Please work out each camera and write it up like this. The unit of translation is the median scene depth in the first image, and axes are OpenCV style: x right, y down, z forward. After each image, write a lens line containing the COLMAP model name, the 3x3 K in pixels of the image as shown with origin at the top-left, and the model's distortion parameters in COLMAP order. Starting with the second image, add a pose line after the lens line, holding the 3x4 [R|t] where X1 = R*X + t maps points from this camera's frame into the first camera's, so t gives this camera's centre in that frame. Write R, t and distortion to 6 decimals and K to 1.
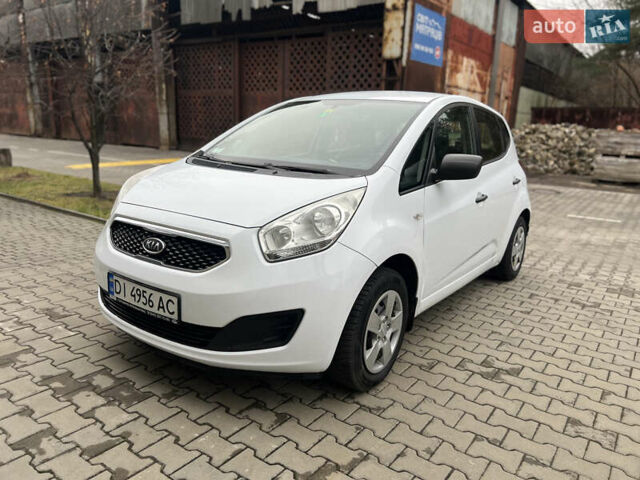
lens RADIAL K [[480.7, 0, 325.1], [0, 480.7, 233.5], [0, 0, 1]] dist [0.047808, -0.047051]
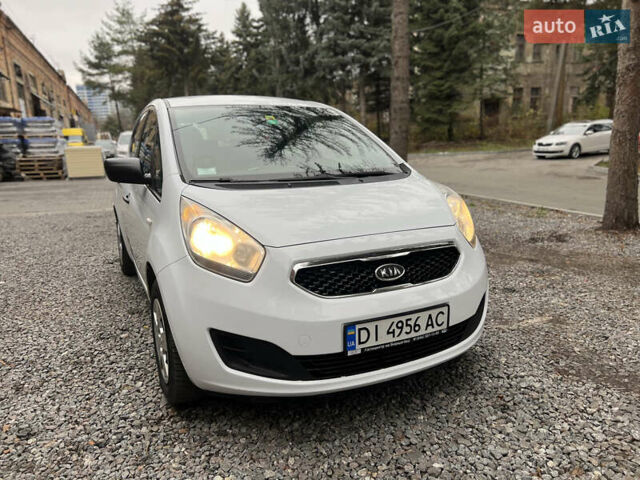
lens RADIAL K [[480.7, 0, 321.1], [0, 480.7, 228.7], [0, 0, 1]] dist [0.047808, -0.047051]
pose [[0.482486, -0.222830, 0.847085, -0.804290], [0.220502, 0.966853, 0.128741, -0.137733], [-0.847694, 0.124669, 0.515628, 0.429578]]
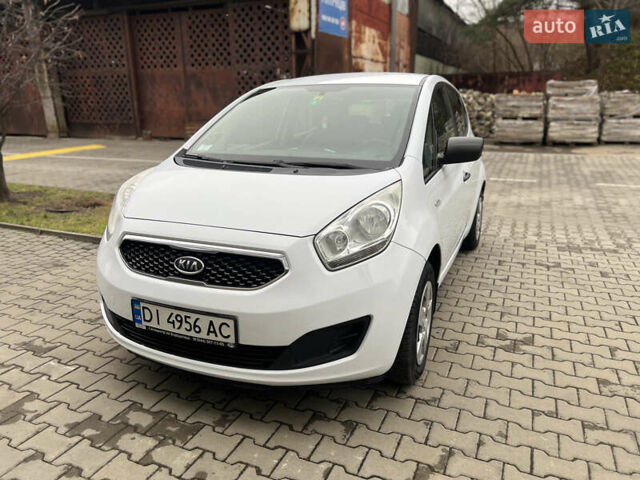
lens RADIAL K [[480.7, 0, 318.2], [0, 480.7, 234.6], [0, 0, 1]] dist [0.047808, -0.047051]
pose [[0.977408, -0.101222, 0.185545, -0.191511], [0.090430, 0.993730, 0.065750, -0.047183], [-0.191037, -0.047486, 0.980433, 0.048620]]
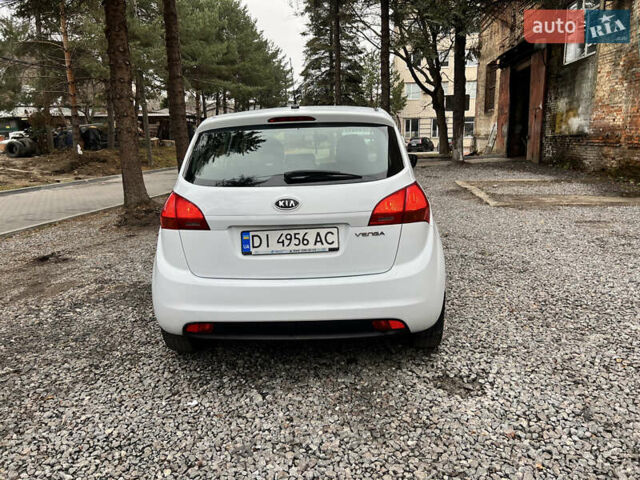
lens RADIAL K [[480.7, 0, 325.7], [0, 480.7, 238.7], [0, 0, 1]] dist [0.047808, -0.047051]
pose [[0.849159, -0.089373, 0.520521, -0.614784], [0.197063, 0.968017, -0.155274, 0.217863], [-0.489996, 0.234427, 0.839612, -0.003811]]
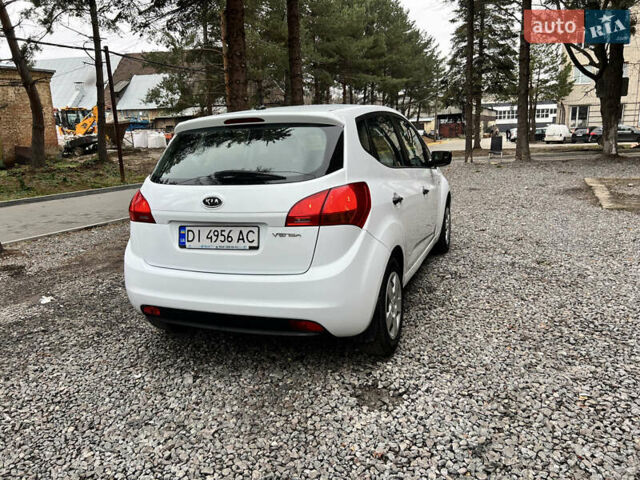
lens RADIAL K [[480.7, 0, 325.7], [0, 480.7, 239.6], [0, 0, 1]] dist [0.047808, -0.047051]
pose [[0.971449, -0.046029, 0.232743, -0.271136], [0.090408, 0.978801, -0.183780, 0.261611], [-0.219349, 0.199575, 0.955016, -0.149318]]
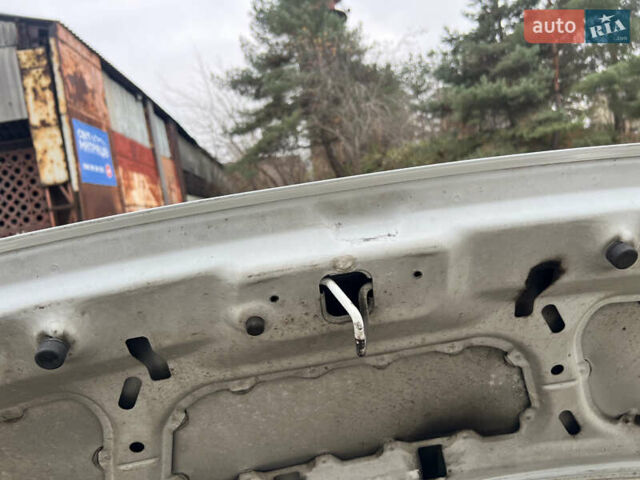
lens RADIAL K [[480.7, 0, 318.2], [0, 480.7, 239.8], [0, 0, 1]] dist [0.047808, -0.047051]
pose [[0.749959, -0.192094, 0.632978, -0.227113], [0.314617, 0.945326, -0.085878, -0.284676], [-0.581874, 0.263550, 0.769392, 0.656120]]
